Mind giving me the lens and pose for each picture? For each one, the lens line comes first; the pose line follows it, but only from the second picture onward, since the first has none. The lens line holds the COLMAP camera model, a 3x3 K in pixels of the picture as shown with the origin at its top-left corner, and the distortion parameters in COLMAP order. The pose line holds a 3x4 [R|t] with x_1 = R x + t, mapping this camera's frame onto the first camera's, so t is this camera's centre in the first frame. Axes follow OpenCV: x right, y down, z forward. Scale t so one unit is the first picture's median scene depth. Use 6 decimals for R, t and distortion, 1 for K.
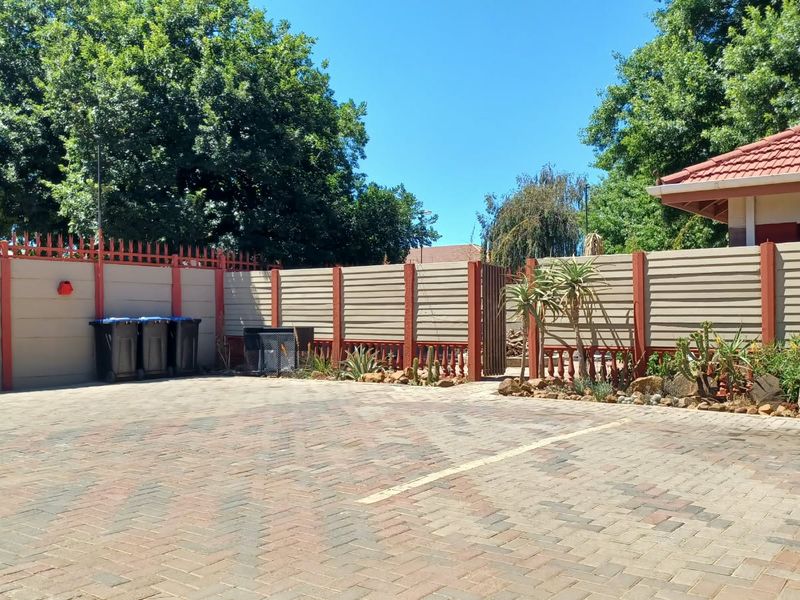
lens RADIAL K [[789.3, 0, 399.2], [0, 789.3, 315.4], [0, 0, 1]] dist [0.109866, -0.194639]
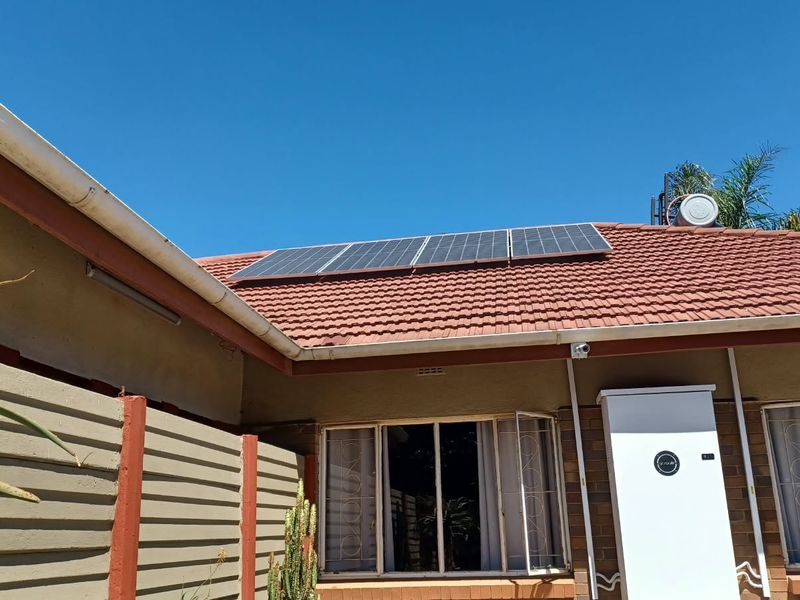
lens RADIAL K [[789.3, 0, 399.2], [0, 789.3, 315.4], [0, 0, 1]] dist [0.109866, -0.194639]
pose [[-0.468850, 0.255410, 0.845545, 0.068358], [0.034618, 0.961858, -0.271349, -0.019223], [-0.882599, -0.097950, -0.459809, 0.979001]]
